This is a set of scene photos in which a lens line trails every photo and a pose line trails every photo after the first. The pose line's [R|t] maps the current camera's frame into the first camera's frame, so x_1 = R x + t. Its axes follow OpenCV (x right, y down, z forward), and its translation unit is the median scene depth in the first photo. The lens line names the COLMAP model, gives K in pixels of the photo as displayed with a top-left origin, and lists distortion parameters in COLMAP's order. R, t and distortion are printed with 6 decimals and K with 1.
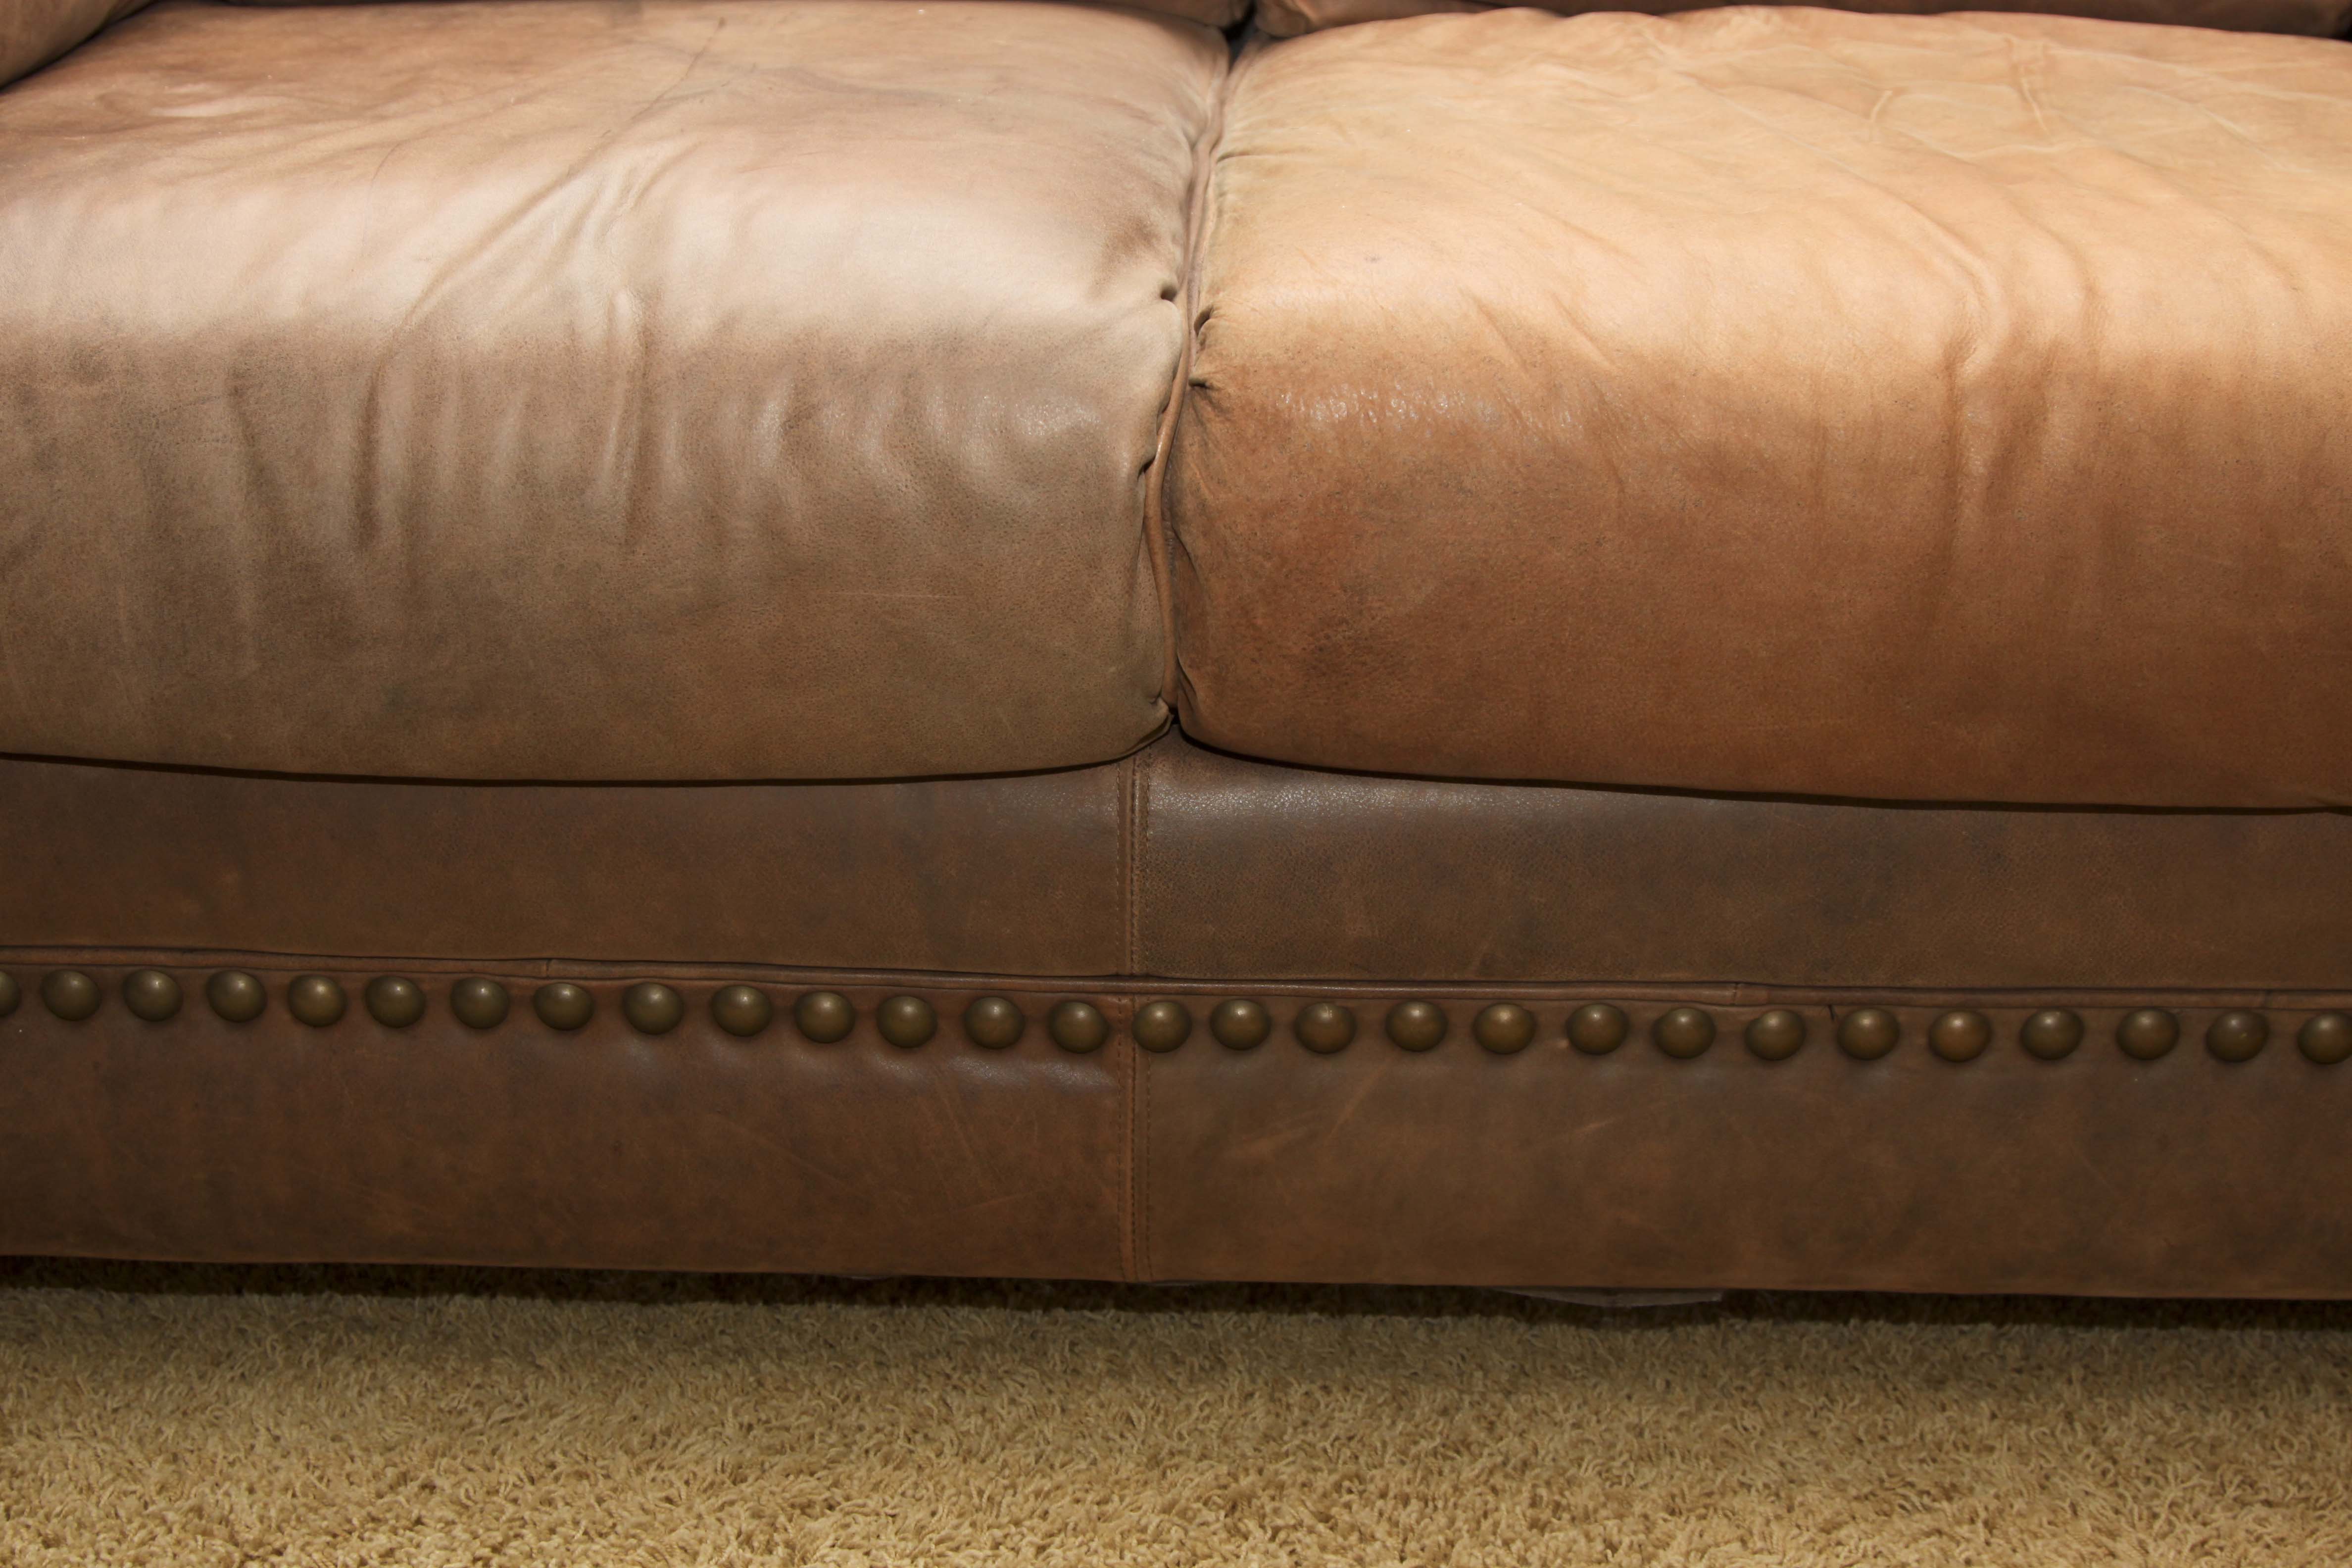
lens RADIAL K [[3311.4, 0, 1180.0], [0, 3311.4, 785.2], [0, 0, 1]] dist [-0.041417, 0.000000]
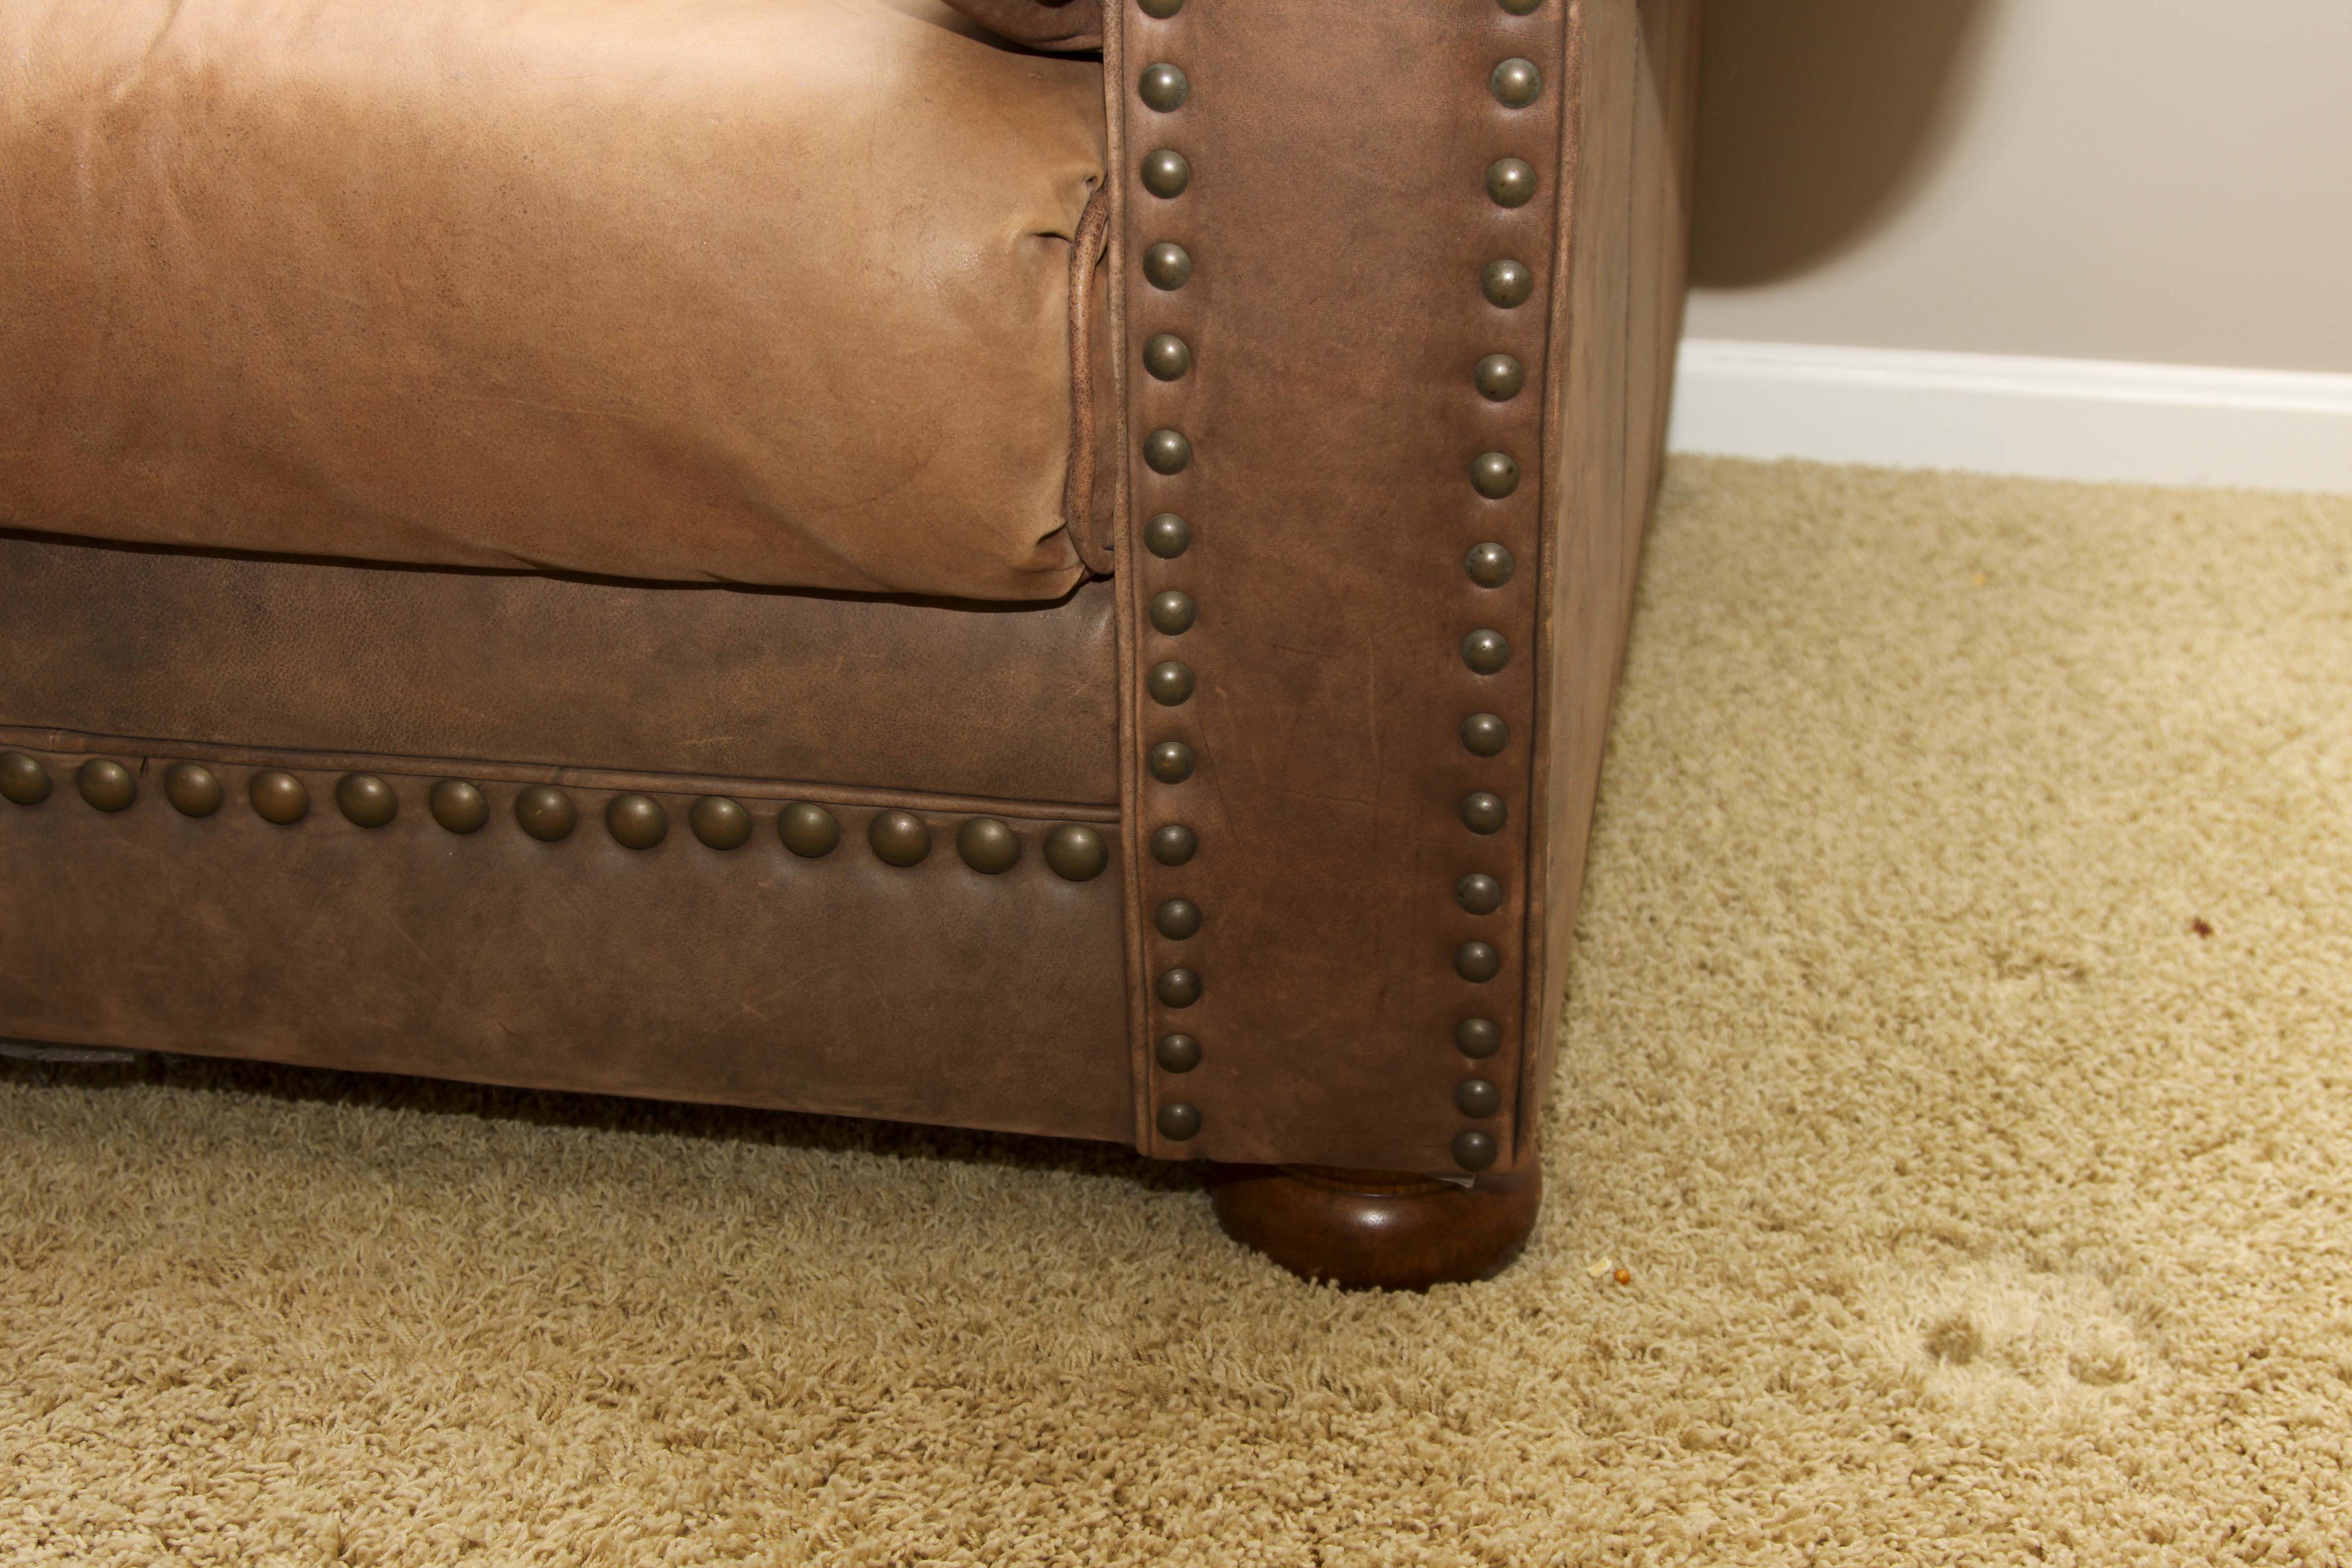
lens RADIAL K [[3311.4, 0, 1129.2], [0, 3311.4, 751.4], [0, 0, 1]] dist [-0.041417, 0.000000]
pose [[0.988743, 0.057456, -0.138155, 0.614172], [-0.053408, 0.998033, 0.032835, 0.017773], [0.139770, -0.025087, 0.989866, 0.075676]]
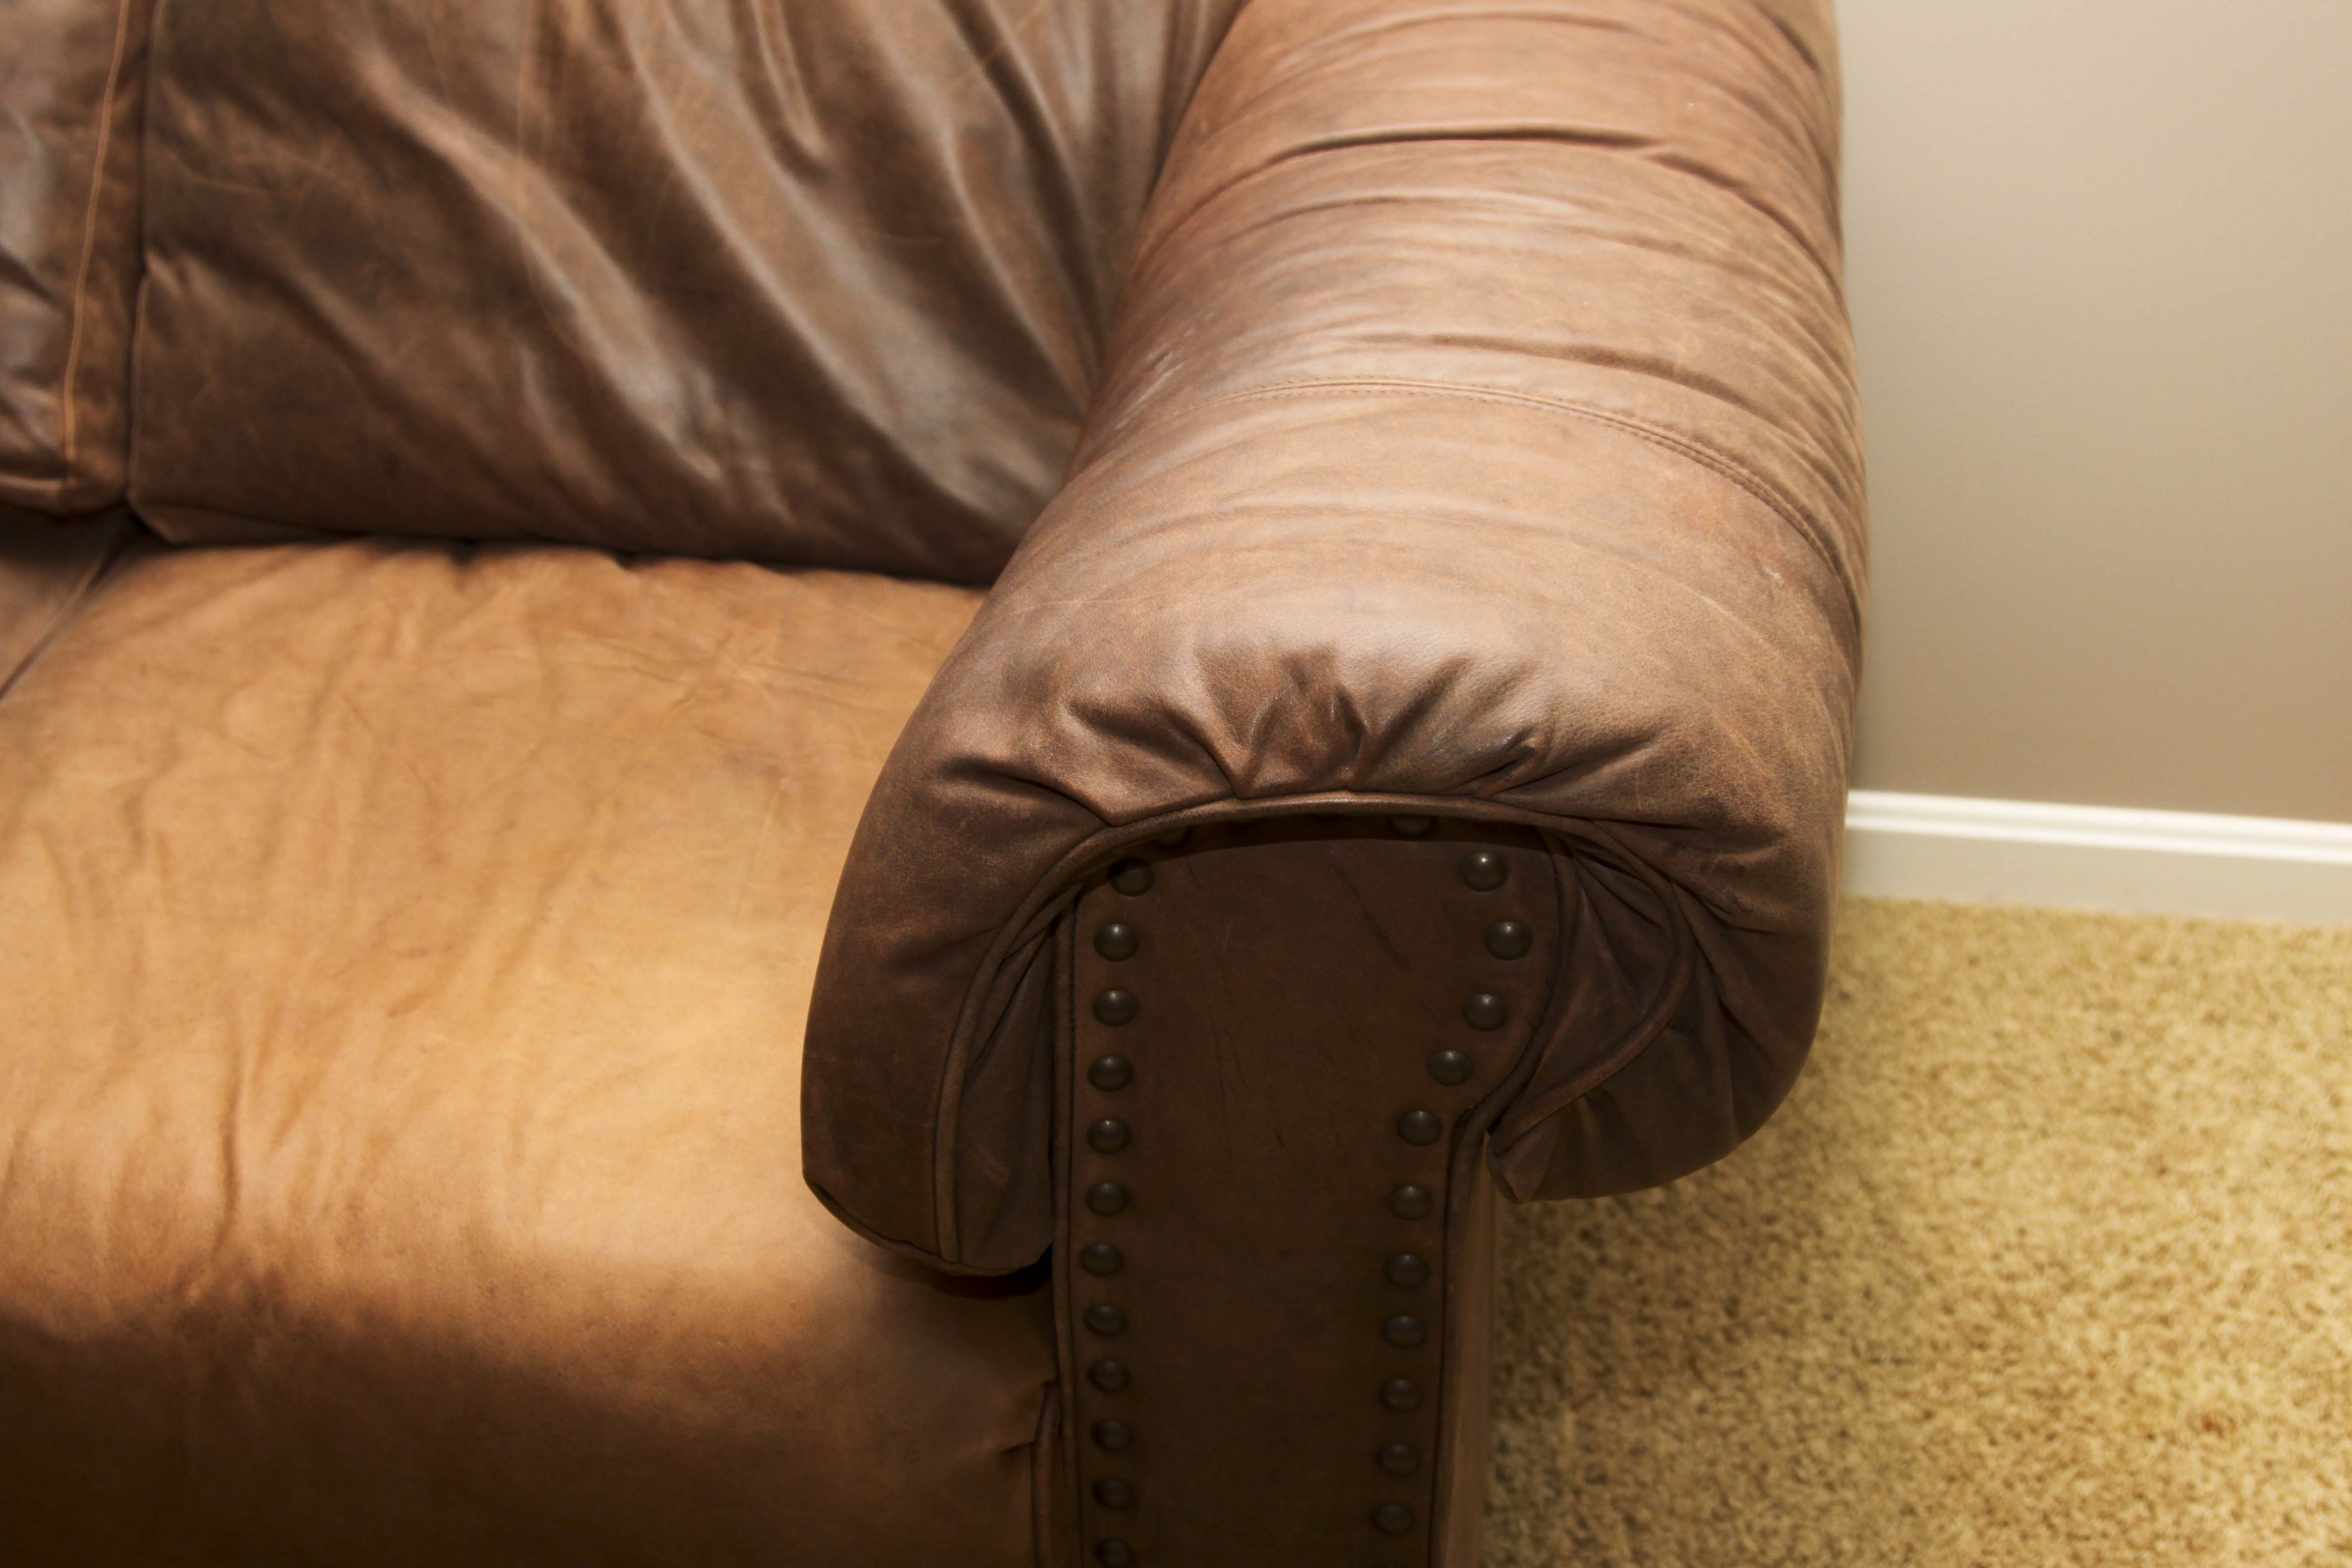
lens RADIAL K [[3311.4, 0, 1173.2], [0, 3311.4, 780.8], [0, 0, 1]] dist [-0.041417, 0.000000]
pose [[0.997018, 0.031783, -0.070318, 0.582283], [-0.020797, 0.988196, 0.151779, -0.428709], [0.074312, -0.149864, 0.985910, -0.038874]]
